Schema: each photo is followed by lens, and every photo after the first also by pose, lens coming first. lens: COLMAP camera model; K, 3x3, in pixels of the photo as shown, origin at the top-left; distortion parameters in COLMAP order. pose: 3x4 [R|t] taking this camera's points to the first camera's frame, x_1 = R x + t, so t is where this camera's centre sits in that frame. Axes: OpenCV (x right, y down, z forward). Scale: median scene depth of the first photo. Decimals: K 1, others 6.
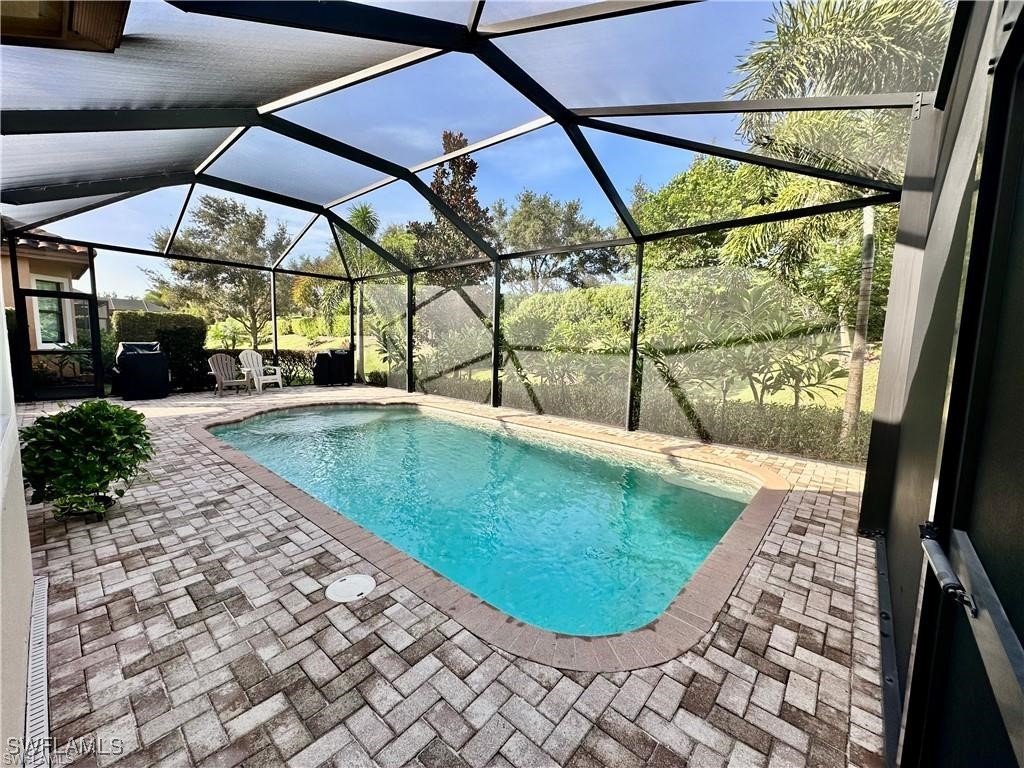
lens RADIAL K [[408.1, 0, 510.6], [0, 408.1, 383.6], [0, 0, 1]] dist [-0.002295, 0.000761]
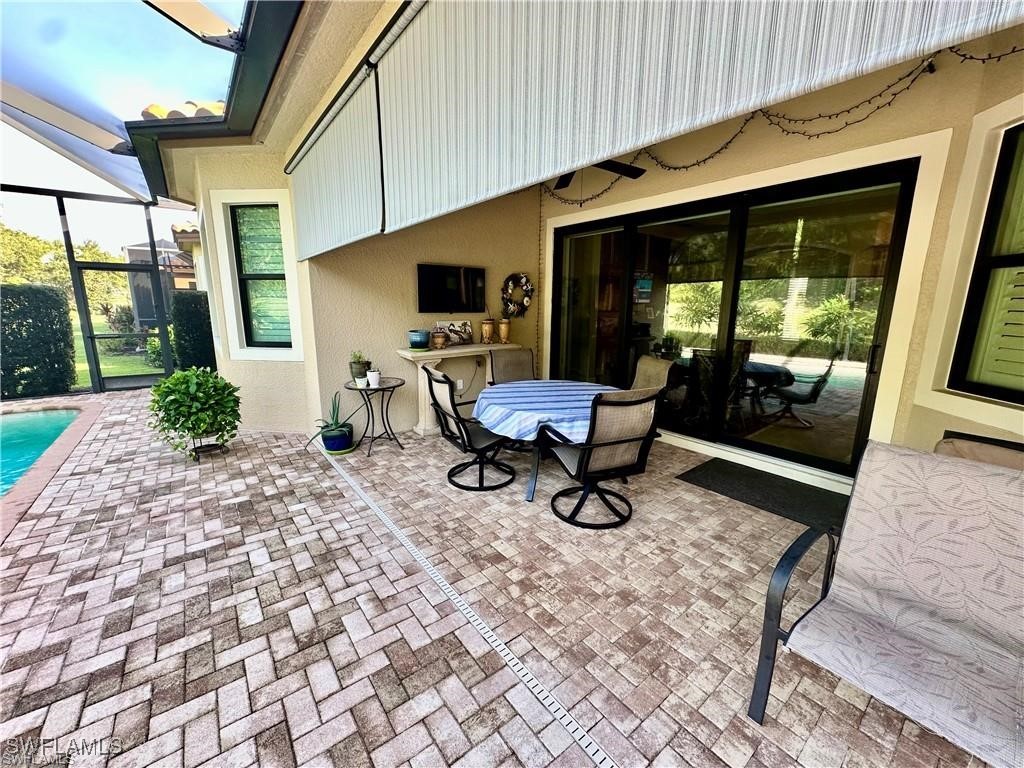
lens RADIAL K [[408.1, 0, 511.6], [0, 408.1, 384.7], [0, 0, 1]] dist [-0.002295, 0.000761]
pose [[-0.981441, -0.068069, 0.179276, -1.973454], [-0.011373, 0.953896, 0.299923, -0.272432], [-0.191425, 0.292318, -0.936967, 1.763021]]
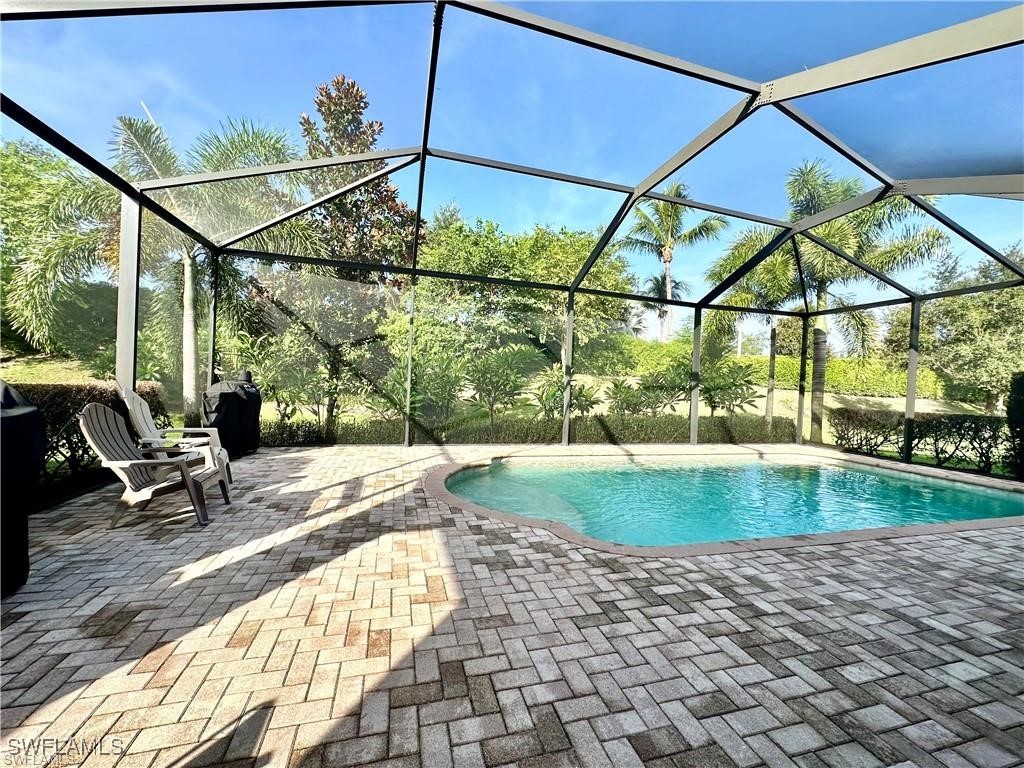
lens RADIAL K [[408.1, 0, 511.5], [0, 408.1, 384.2], [0, 0, 1]] dist [-0.002295, 0.000761]
pose [[0.543658, -0.007021, 0.839278, -2.199293], [0.060513, 0.997691, -0.030852, -0.159691], [-0.837123, 0.067560, 0.542827, 1.448115]]
